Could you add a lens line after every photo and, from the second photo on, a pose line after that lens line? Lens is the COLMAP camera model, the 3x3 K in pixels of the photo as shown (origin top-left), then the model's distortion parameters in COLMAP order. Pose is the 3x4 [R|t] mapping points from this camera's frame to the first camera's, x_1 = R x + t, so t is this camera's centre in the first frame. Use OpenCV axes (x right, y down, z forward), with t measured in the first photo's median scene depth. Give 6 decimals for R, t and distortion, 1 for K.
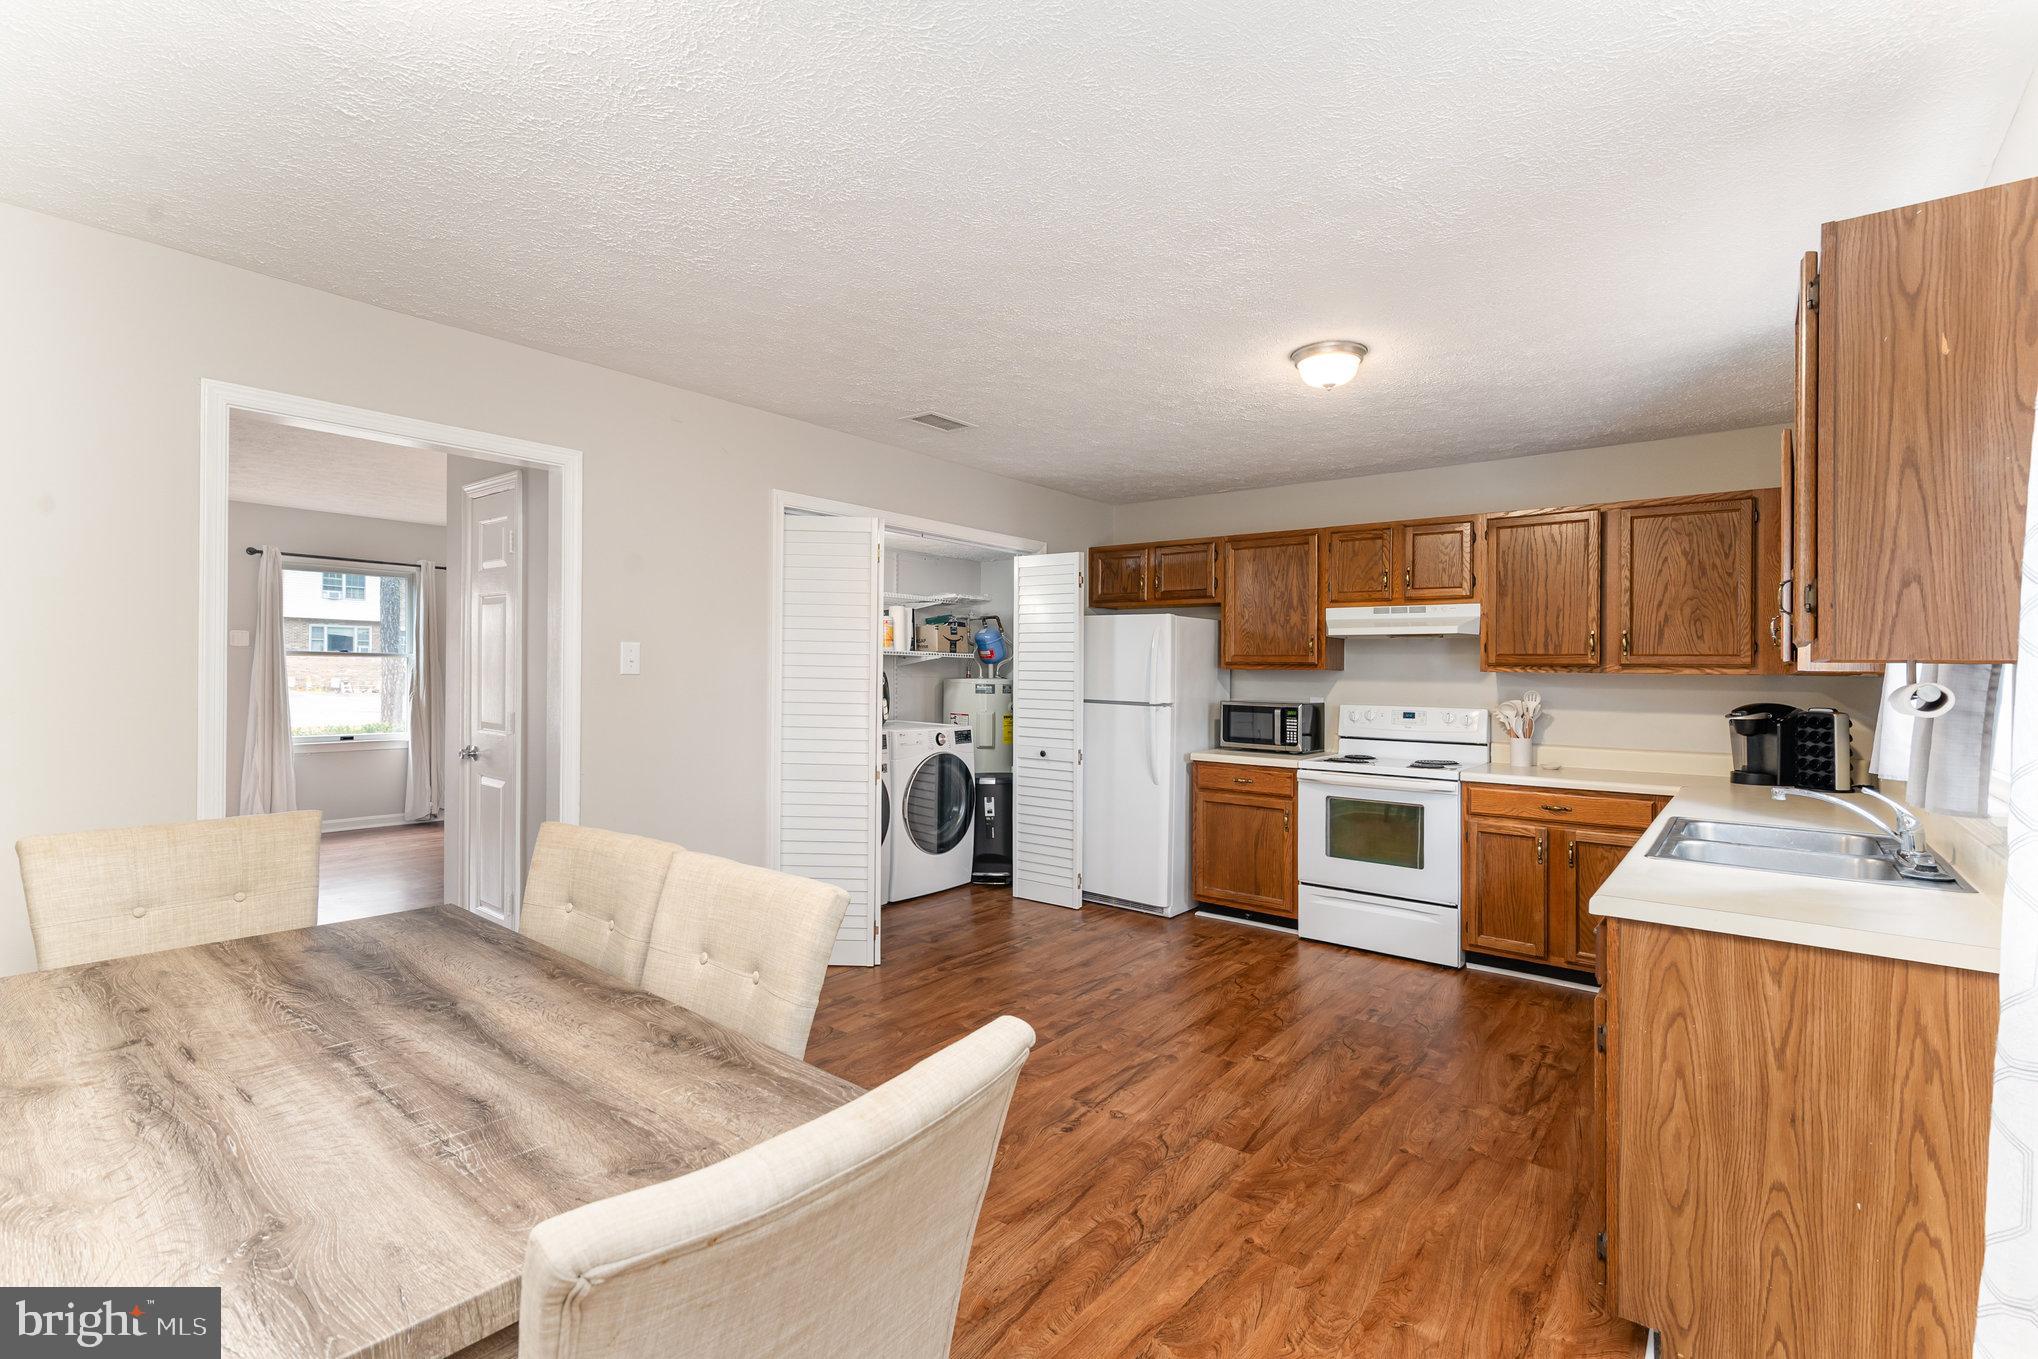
lens RADIAL K [[916.2, 0, 1018.4], [0, 916.2, 687.3], [0, 0, 1]] dist [-0.003905, -0.000383]
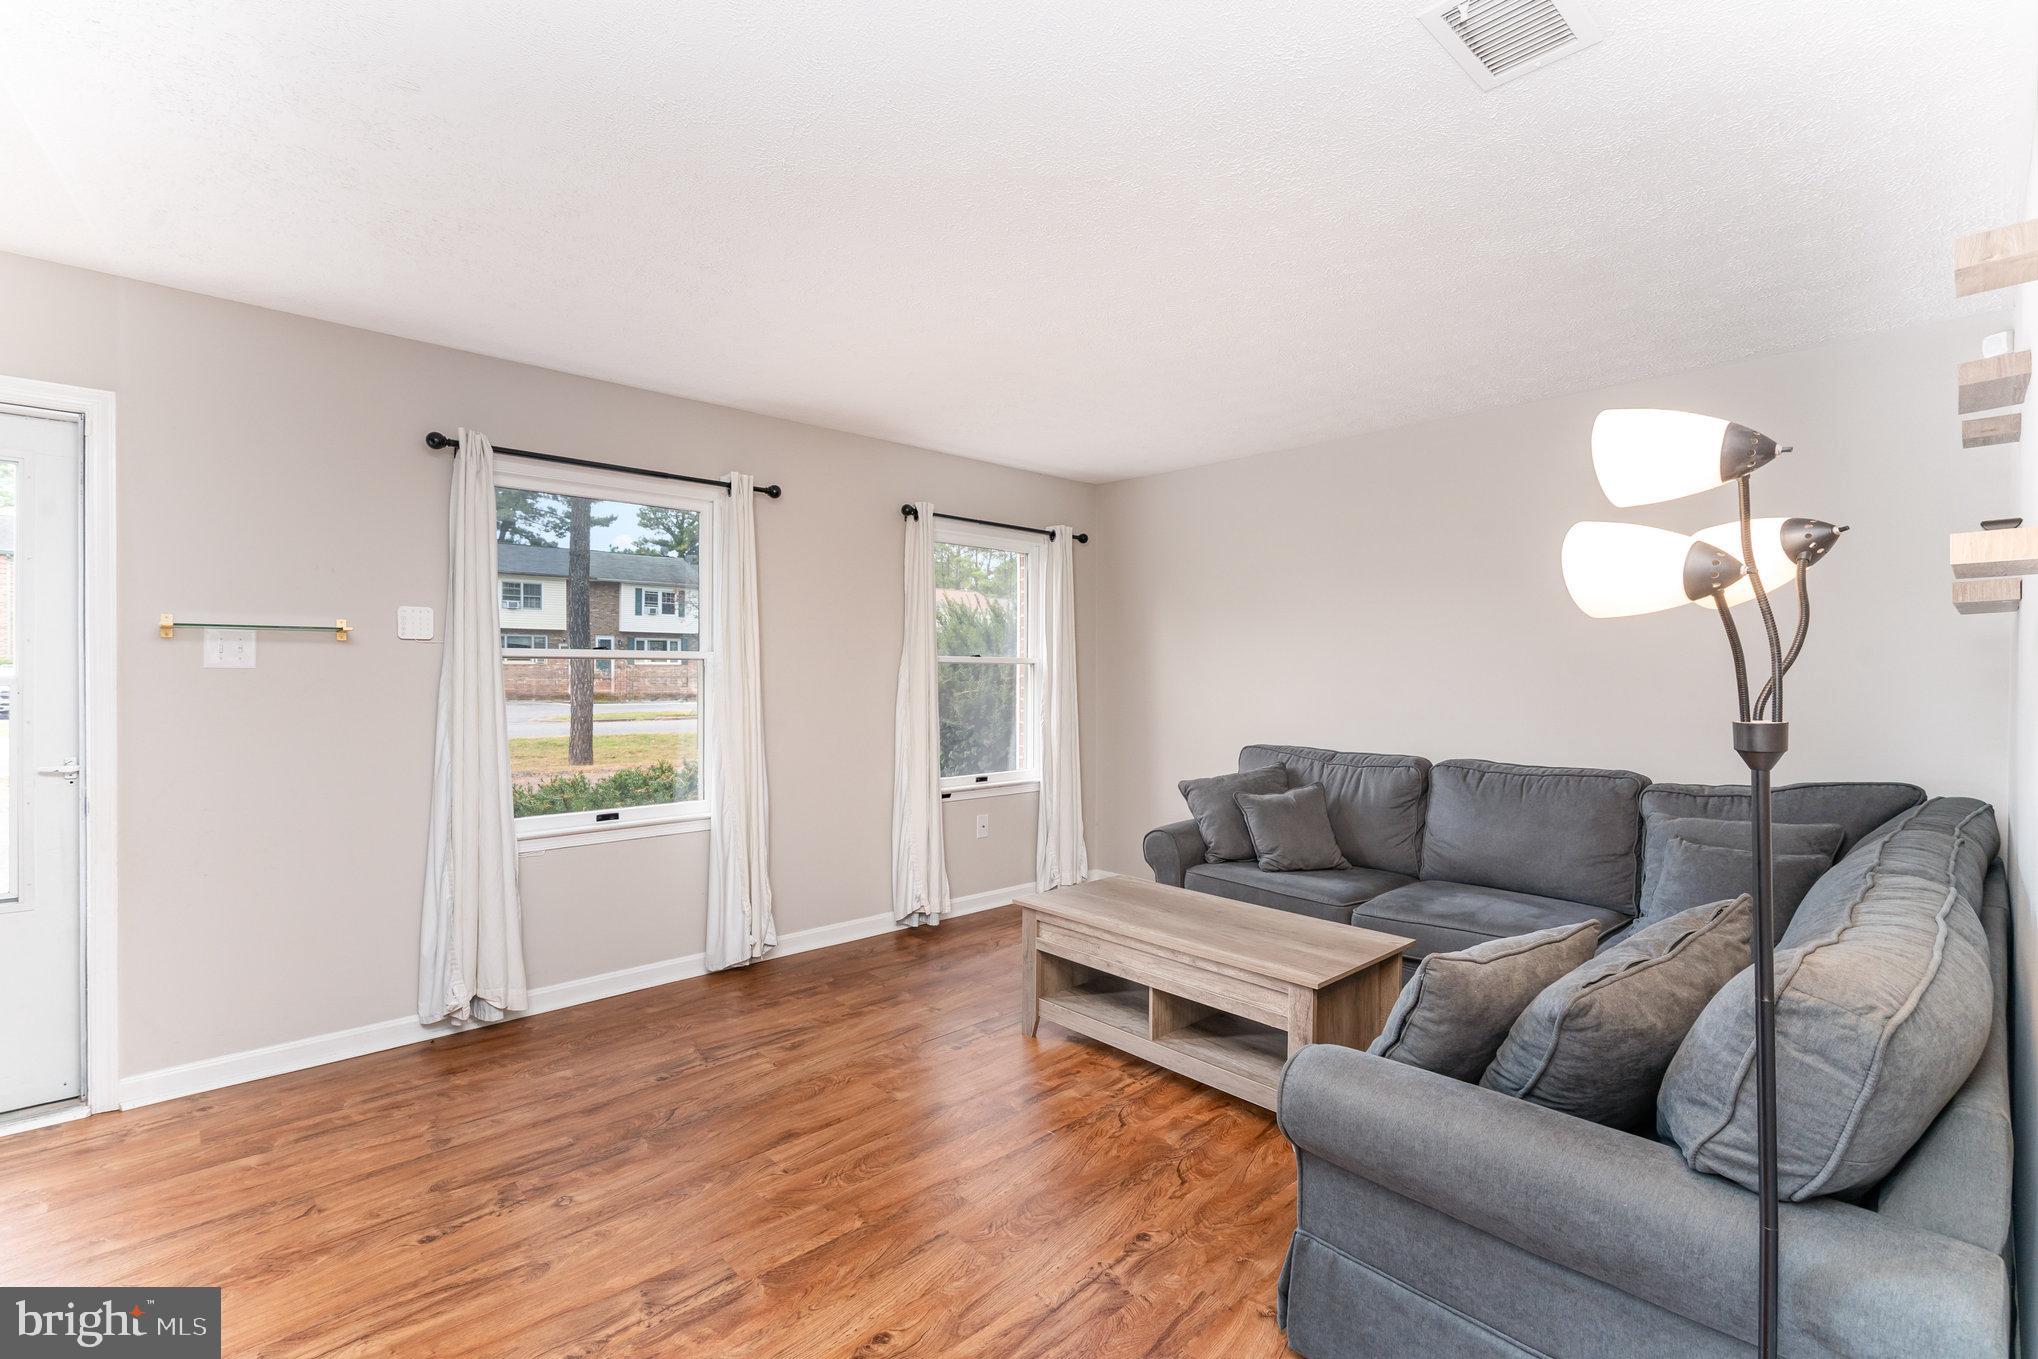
lens RADIAL K [[916.2, 0, 1022.6], [0, 916.2, 679.4], [0, 0, 1]] dist [-0.003905, -0.000383]
pose [[0.991552, -0.008867, -0.129409, -0.770742], [0.007329, 0.999897, -0.012355, -0.025086], [0.129505, 0.011302, 0.991514, 0.920222]]
